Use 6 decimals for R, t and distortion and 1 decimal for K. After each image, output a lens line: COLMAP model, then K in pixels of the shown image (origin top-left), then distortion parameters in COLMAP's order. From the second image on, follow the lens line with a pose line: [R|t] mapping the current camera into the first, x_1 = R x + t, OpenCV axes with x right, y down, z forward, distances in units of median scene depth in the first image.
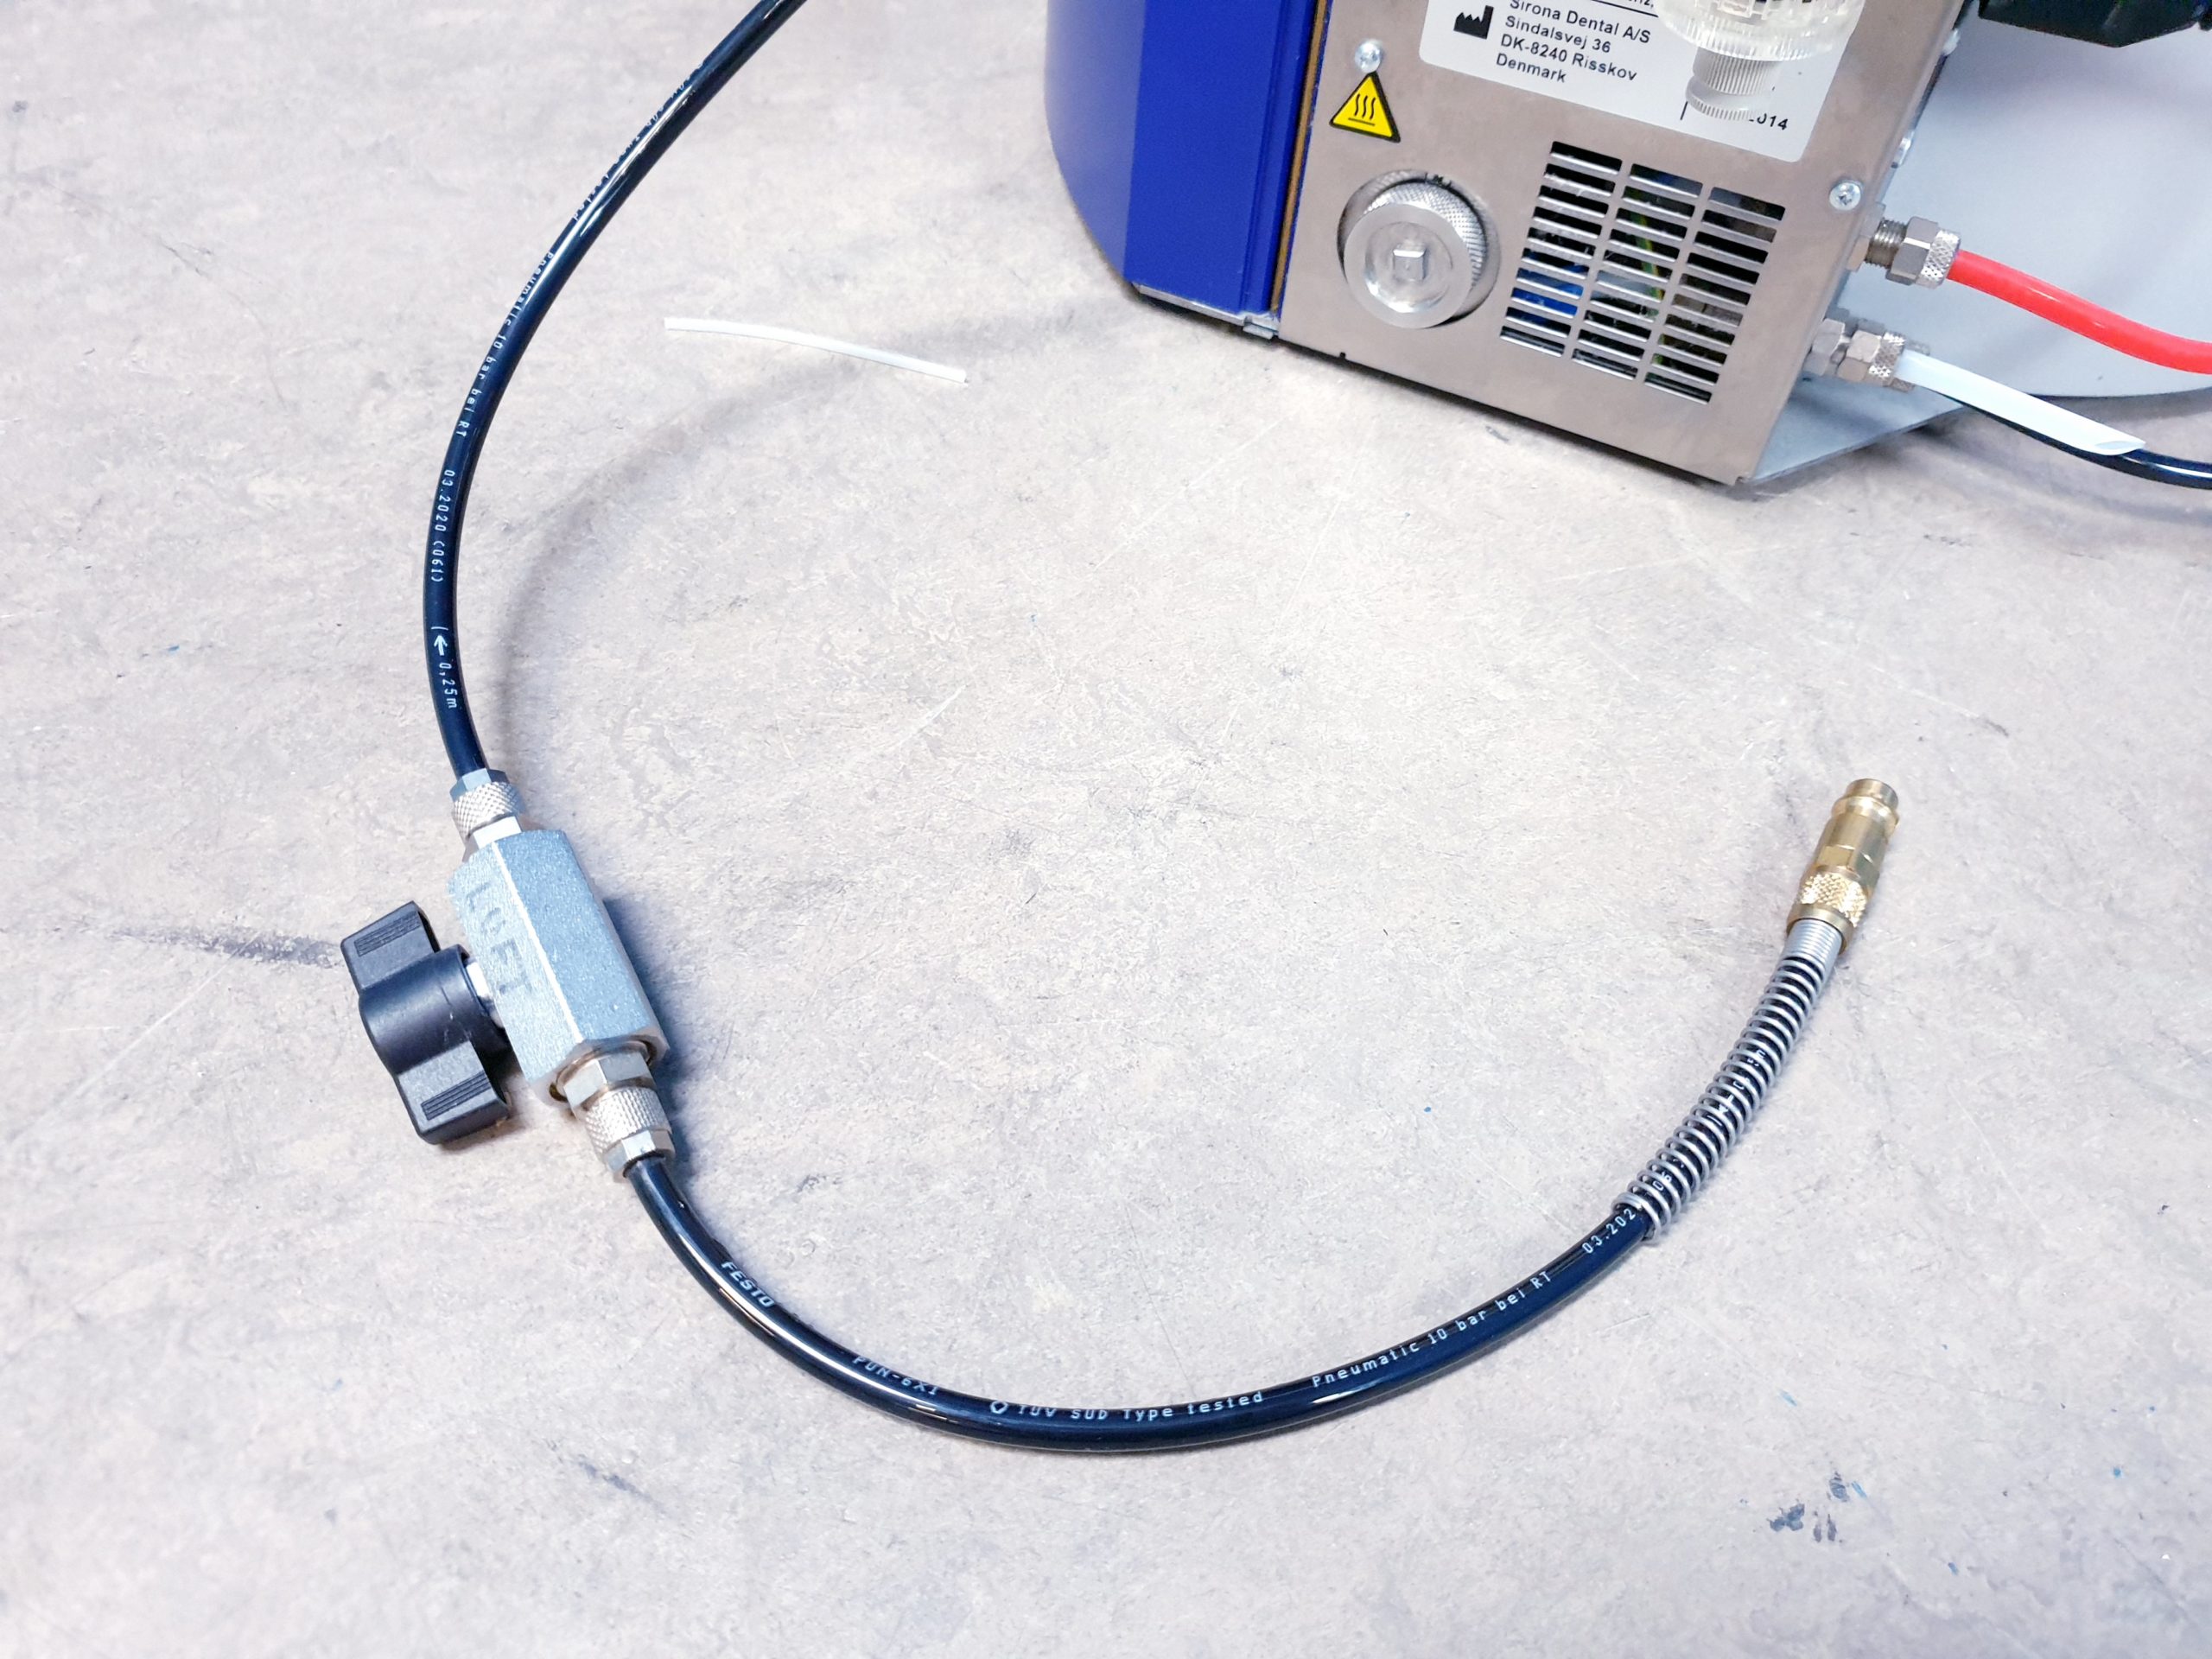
lens RADIAL K [[1765.5, 0, 1079.3], [0, 1765.5, 846.4], [0, 0, 1]] dist [-0.026638, 0.053846]
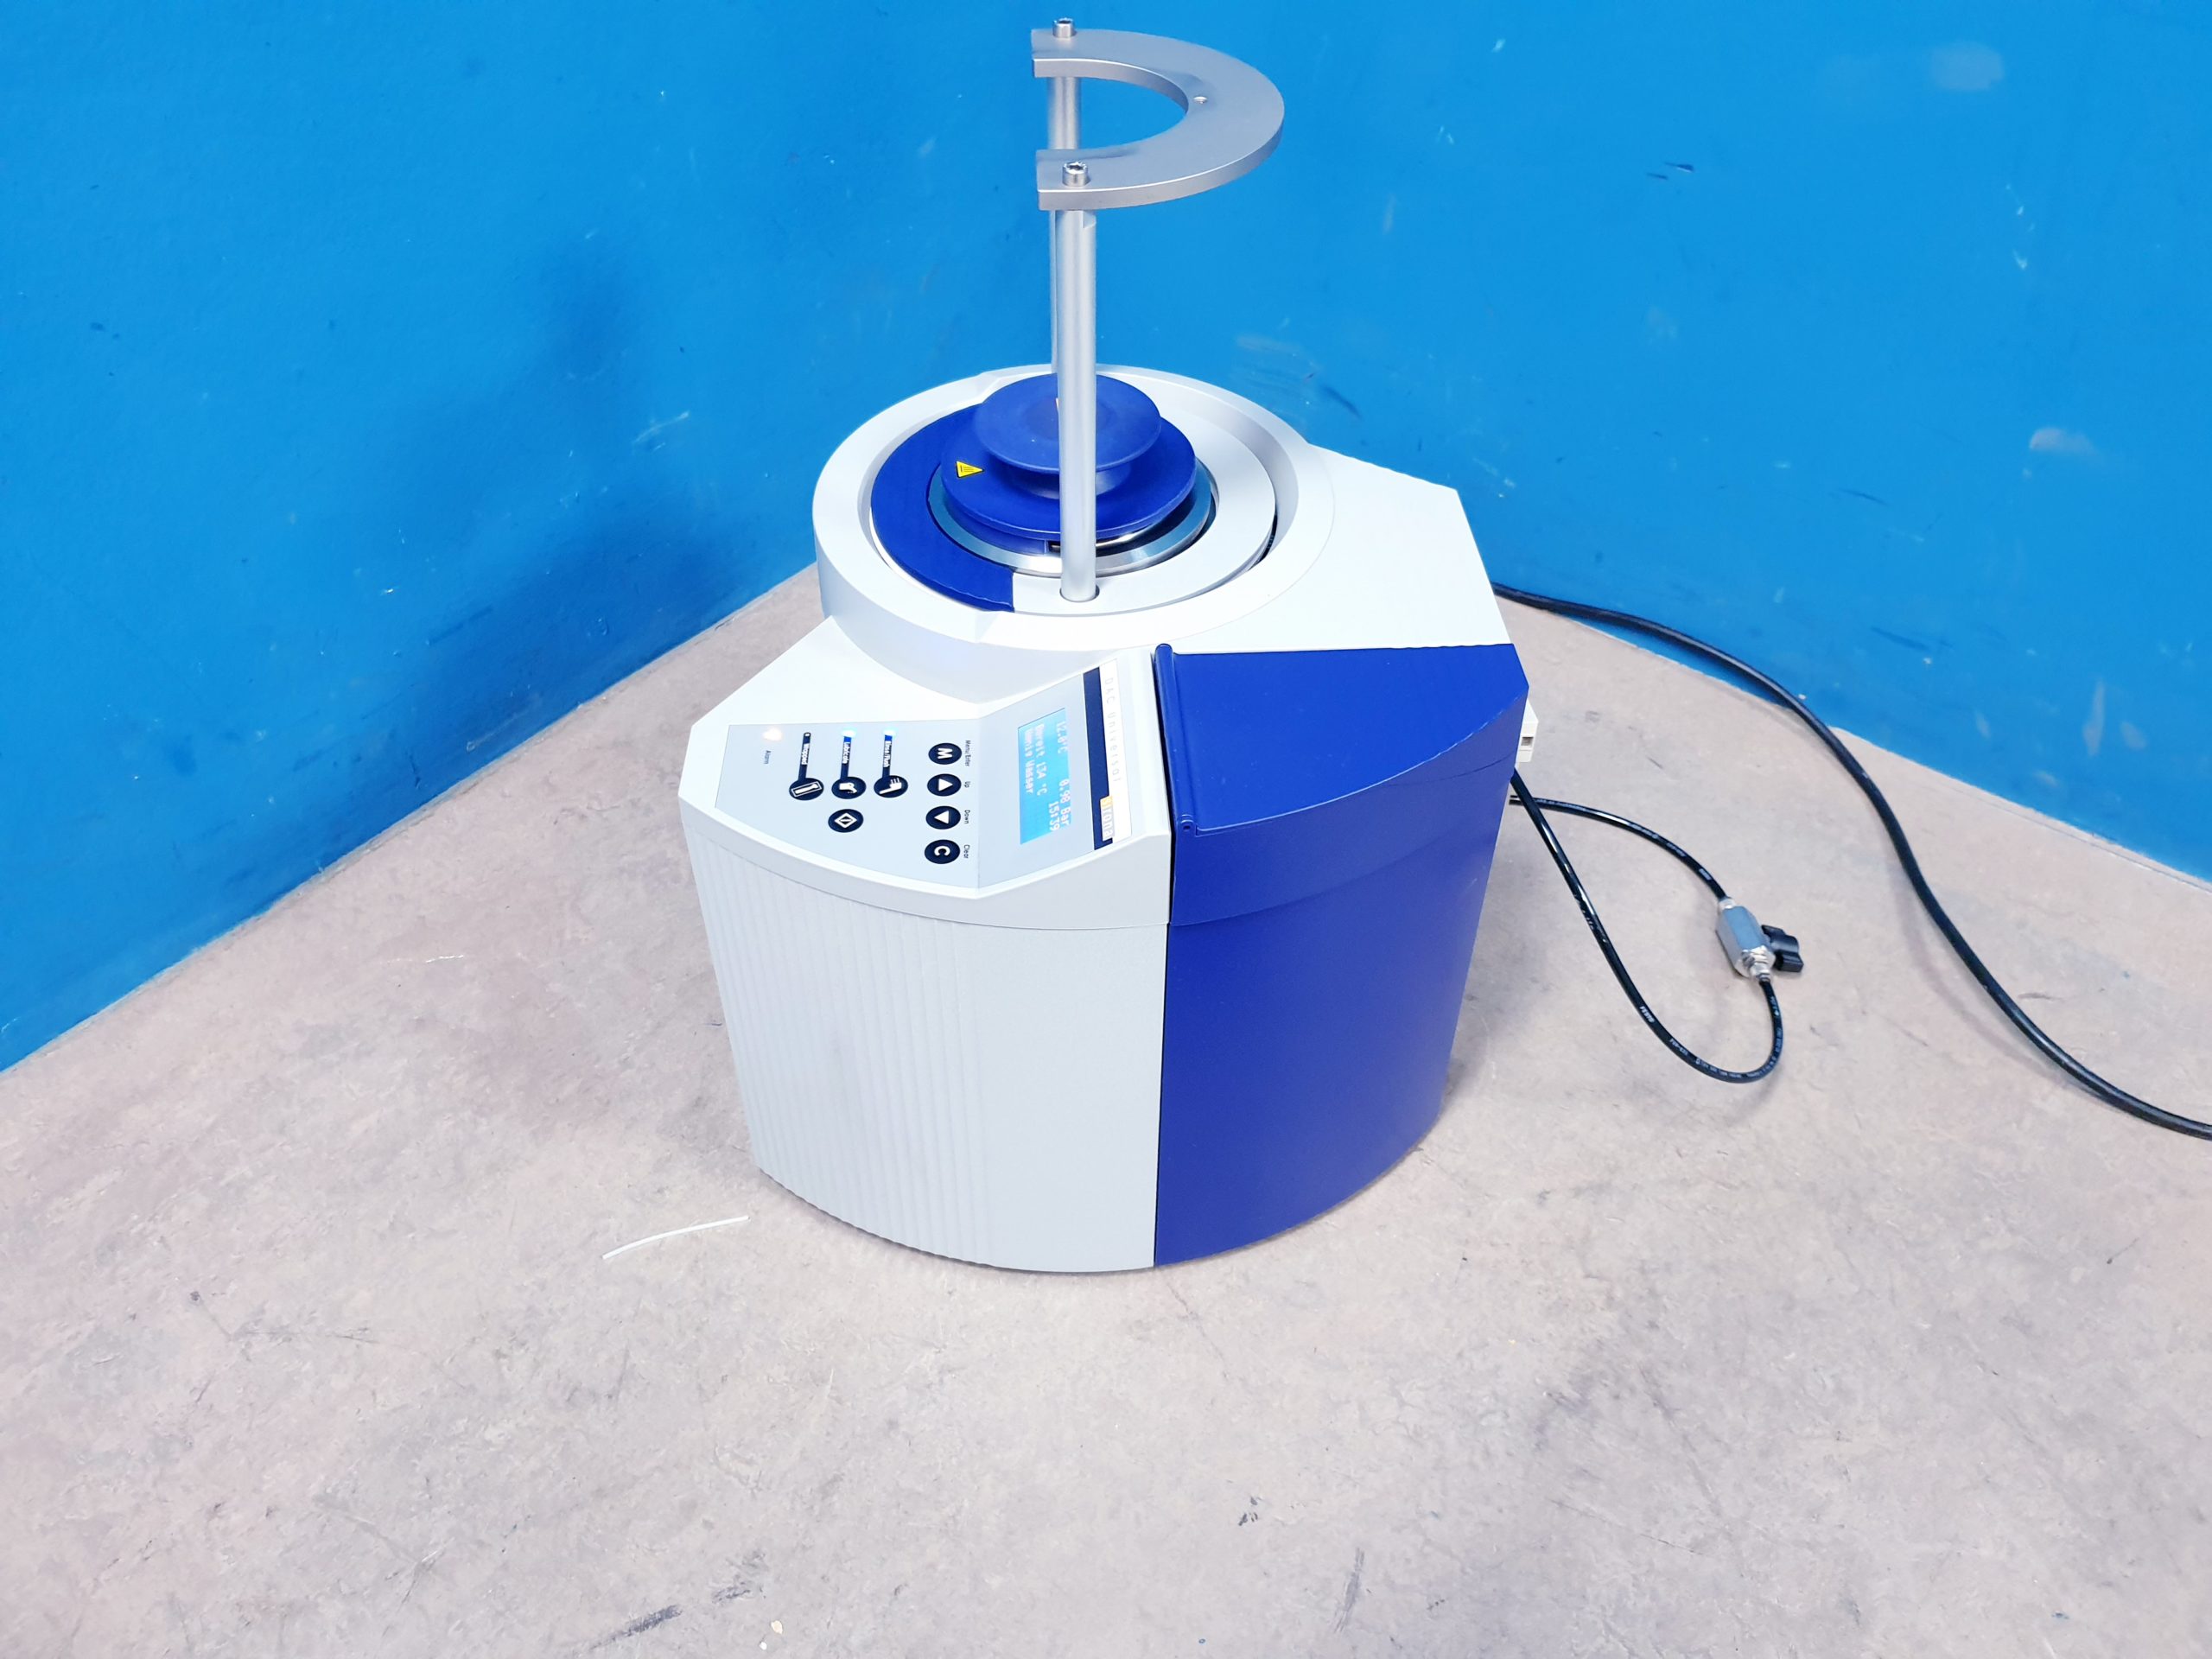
lens RADIAL K [[1765.5, 0, 1106.8], [0, 1765.5, 791.3], [0, 0, 1]] dist [-0.026638, 0.053846]
pose [[0.859034, -0.382477, 0.340252, -0.263075], [0.425454, 0.903053, -0.059022, -0.501484], [-0.284692, 0.195464, 0.938480, -1.507677]]
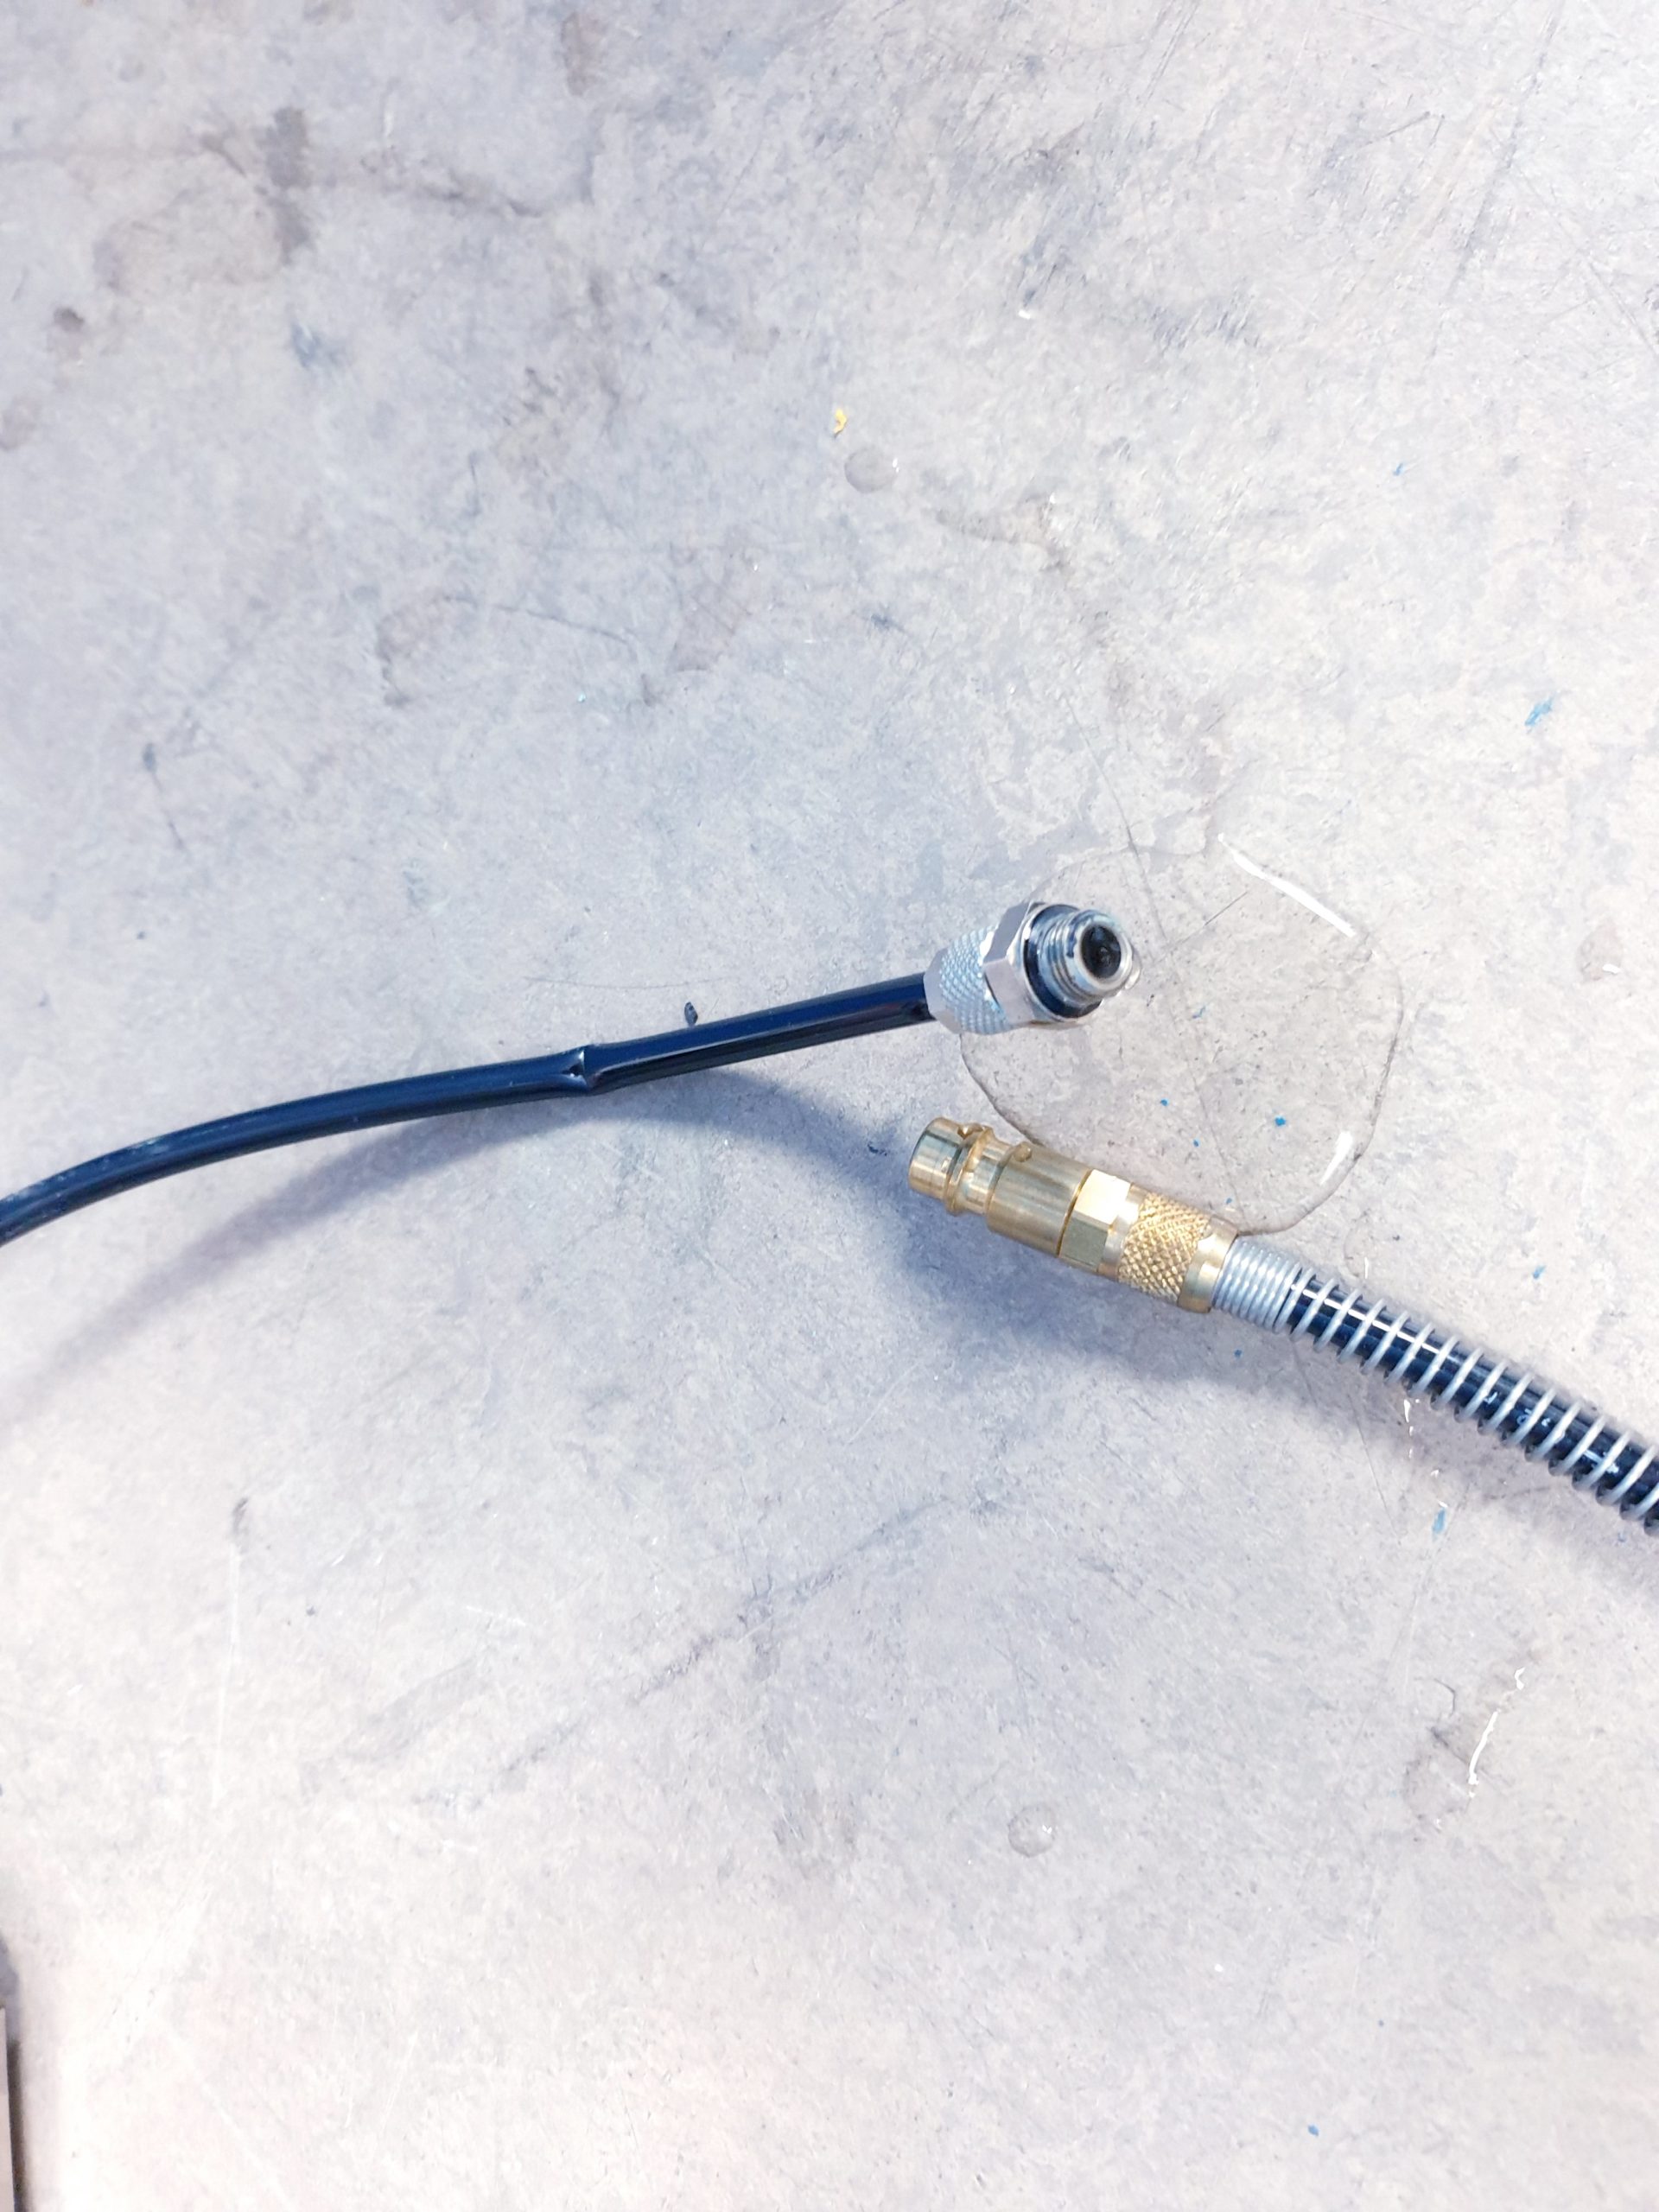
lens RADIAL K [[1765.5, 0, 835.6], [0, 1765.5, 1108.0], [0, 0, 1]] dist [-0.026638, 0.053846]
pose [[-0.514055, -0.833253, 0.203562, 0.404466], [0.820093, -0.407890, 0.401340, -0.091002], [-0.251387, 0.373251, 0.893022, 0.260812]]
